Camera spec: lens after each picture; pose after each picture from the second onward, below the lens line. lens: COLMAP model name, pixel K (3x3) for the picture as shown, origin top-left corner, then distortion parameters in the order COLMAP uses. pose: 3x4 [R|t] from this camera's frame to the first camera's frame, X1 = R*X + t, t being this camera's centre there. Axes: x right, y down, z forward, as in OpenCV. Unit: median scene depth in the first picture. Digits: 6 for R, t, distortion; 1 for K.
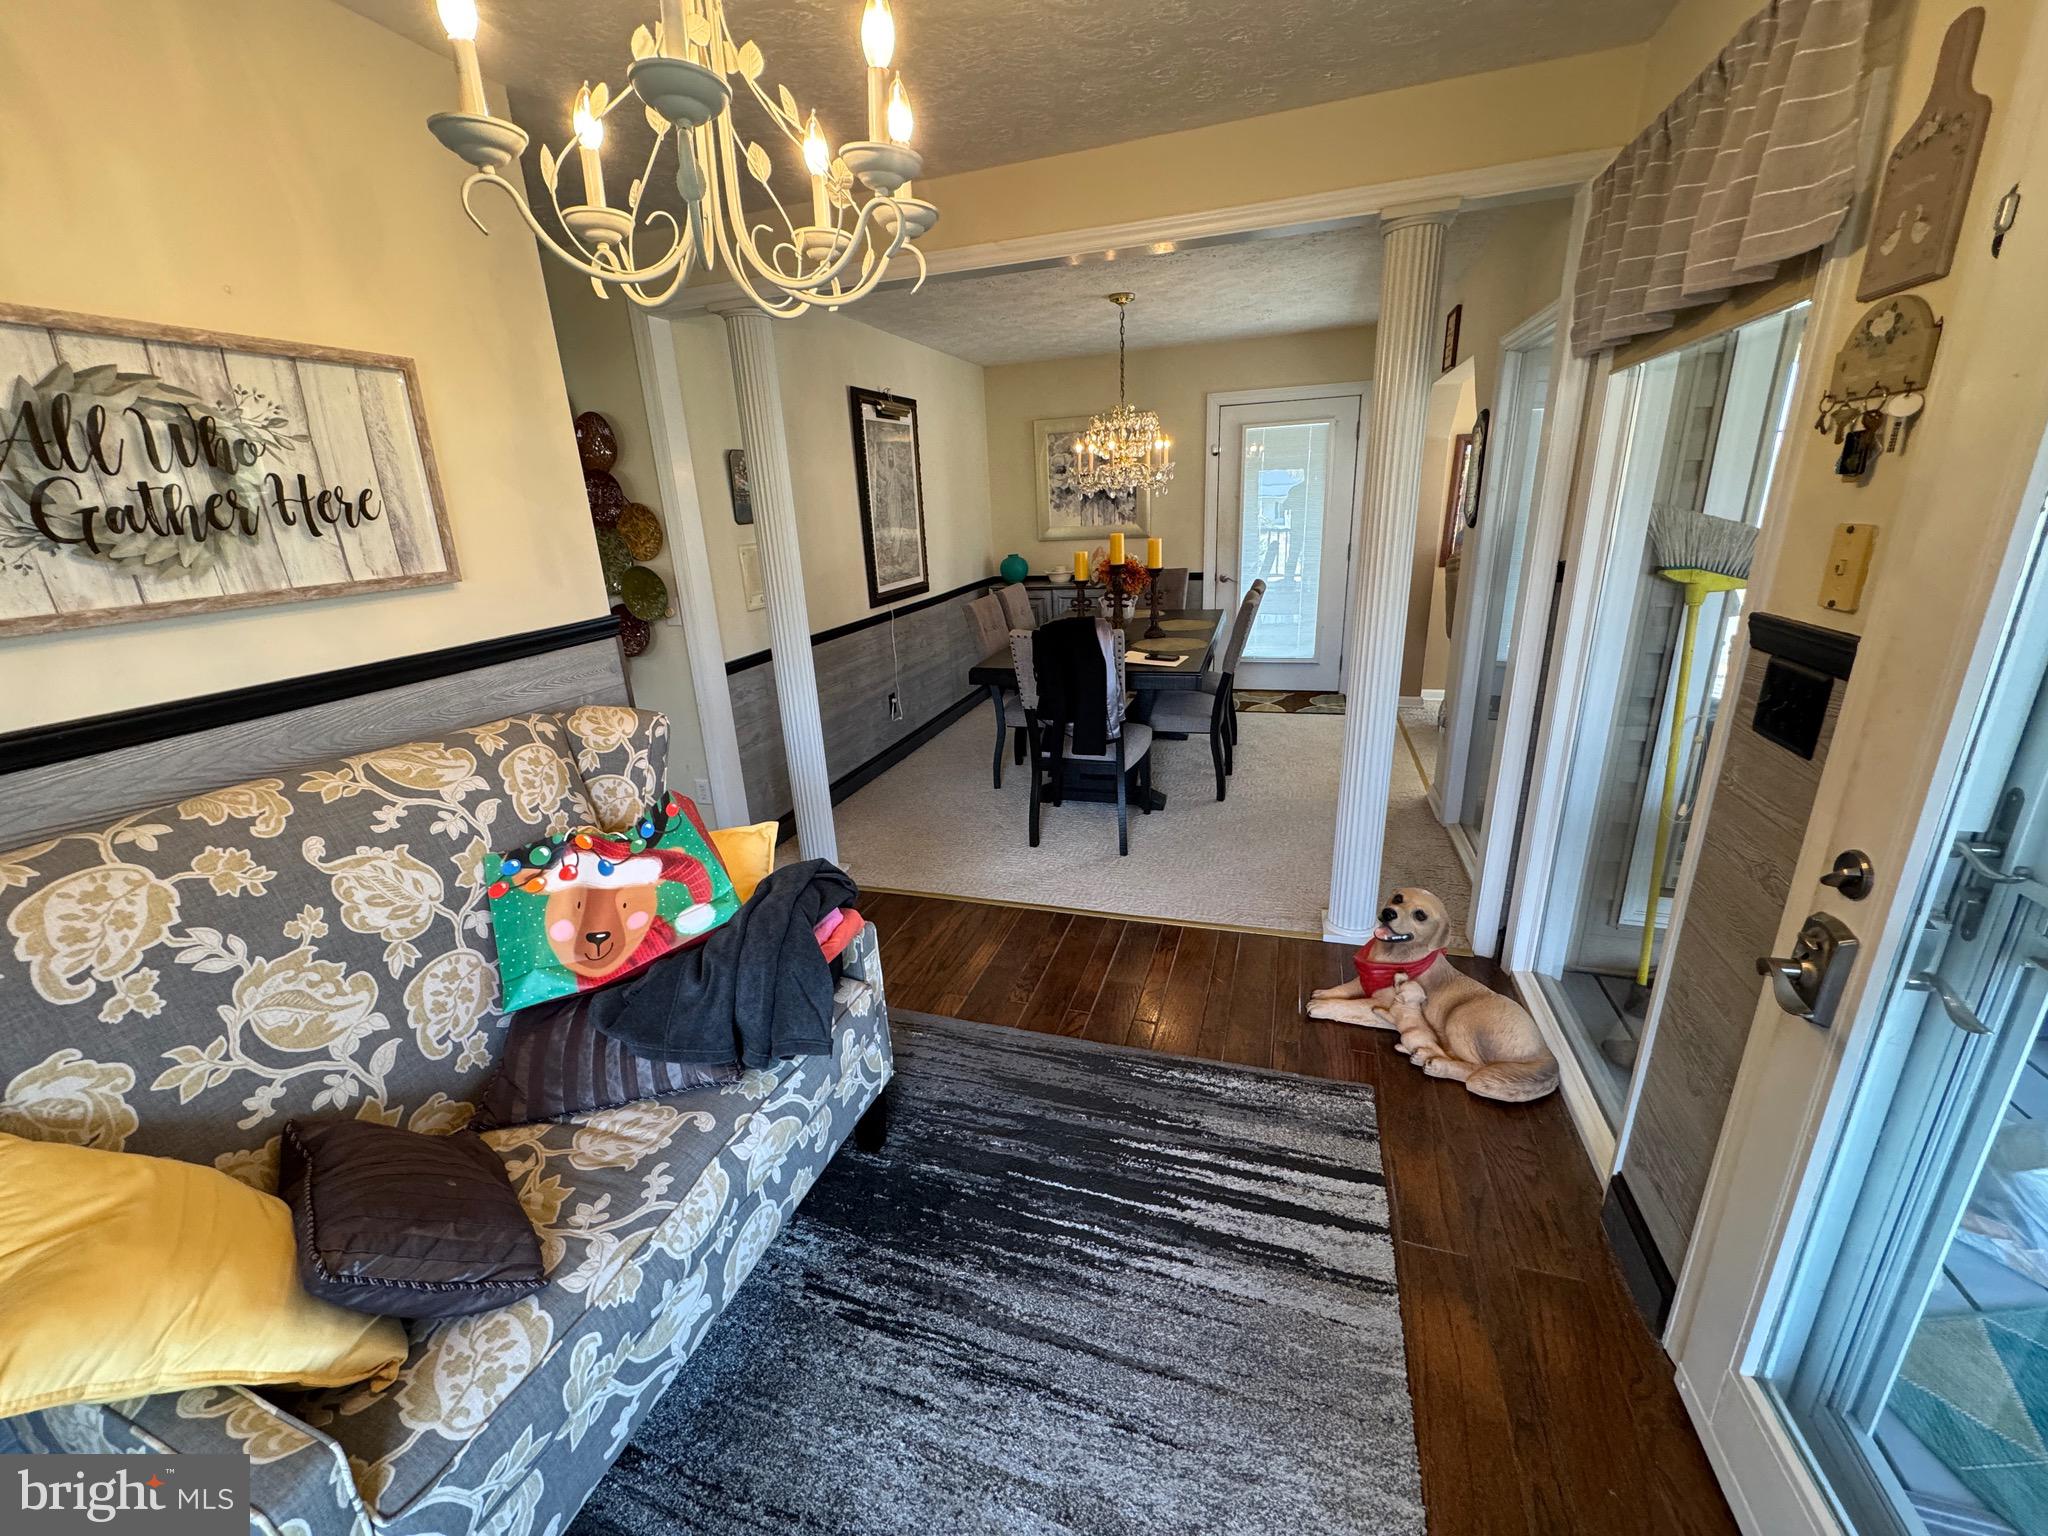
lens RADIAL K [[812.1, 0, 1017.1], [0, 812.1, 764.9], [0, 0, 1]] dist [-0.001274, 0.000216]
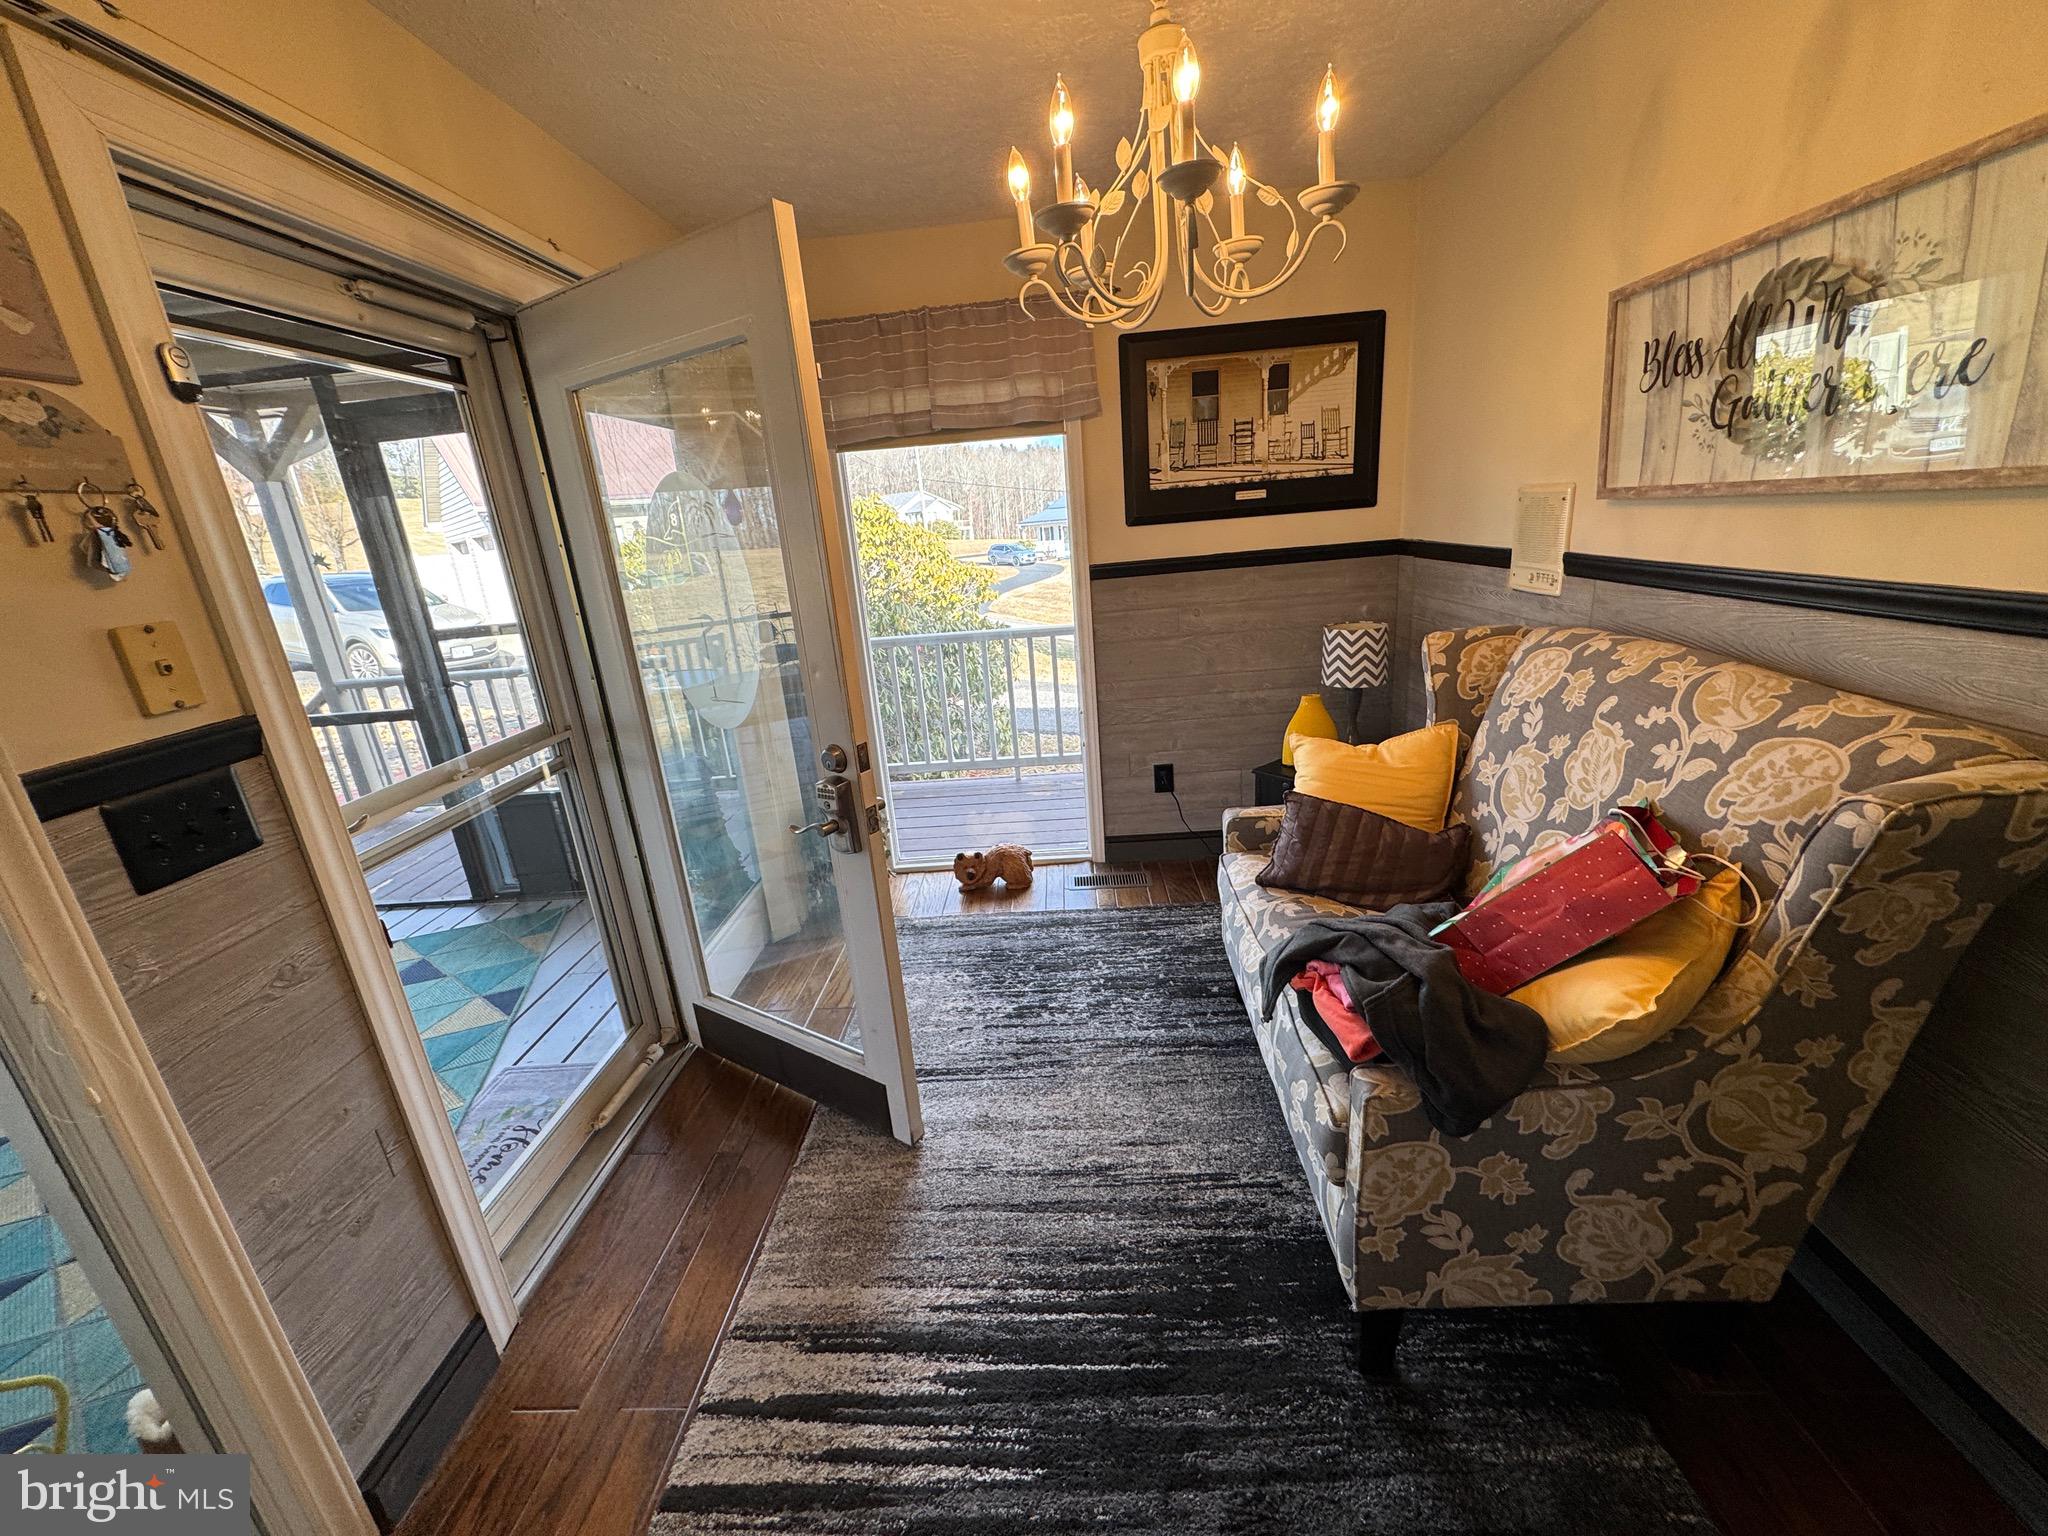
lens RADIAL K [[812.1, 0, 1017.9], [0, 812.1, 767.4], [0, 0, 1]] dist [-0.001274, 0.000216]
pose [[-0.955493, 0.199140, -0.217661, 0.212009], [0.037721, 0.814211, 0.579342, -0.480533], [0.292593, 0.545347, -0.785485, 1.527123]]
